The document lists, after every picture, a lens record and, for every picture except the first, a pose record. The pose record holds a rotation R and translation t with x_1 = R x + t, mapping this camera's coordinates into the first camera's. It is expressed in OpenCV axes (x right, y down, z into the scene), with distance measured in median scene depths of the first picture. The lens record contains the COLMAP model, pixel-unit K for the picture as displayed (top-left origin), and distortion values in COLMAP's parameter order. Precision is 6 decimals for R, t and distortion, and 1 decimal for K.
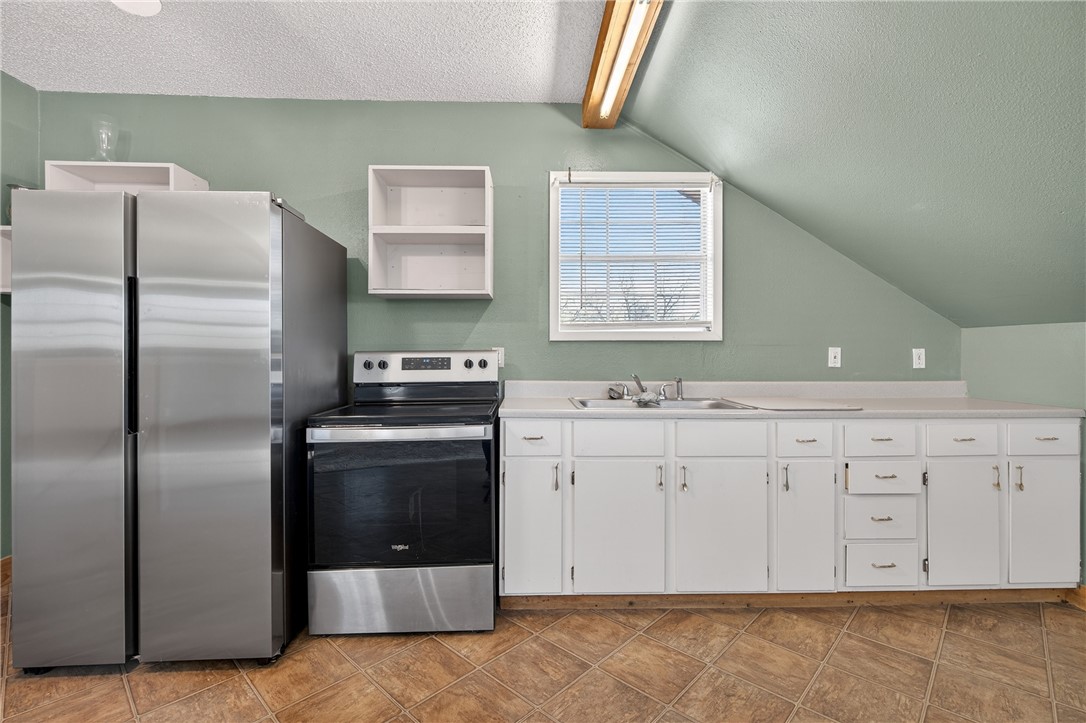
lens RADIAL K [[487.9, 0, 543.0], [0, 487.9, 361.5], [0, 0, 1]] dist [0.002418, -0.000526]
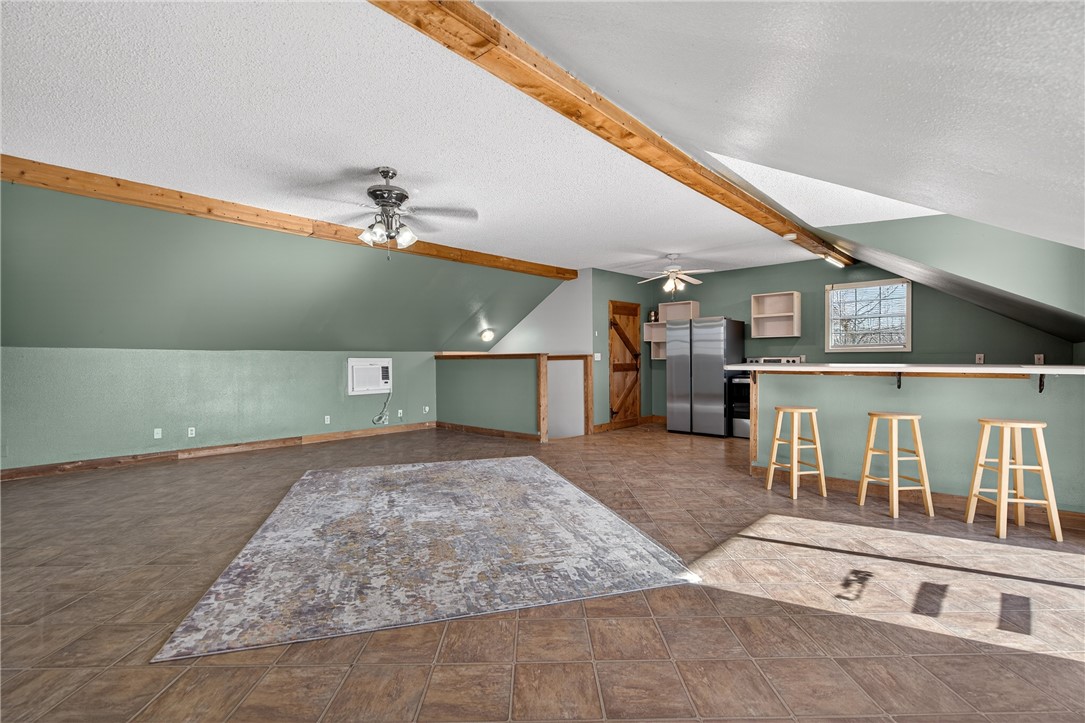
lens RADIAL K [[494.1, 0, 551.4], [0, 494.1, 356.0], [0, 0, 1]] dist [-0.000514, -0.000771]
pose [[0.709580, -0.006066, -0.704599, 0.865215], [-0.014272, 0.999634, -0.022979, 0.057502], [0.704480, 0.026362, 0.709234, -1.920755]]
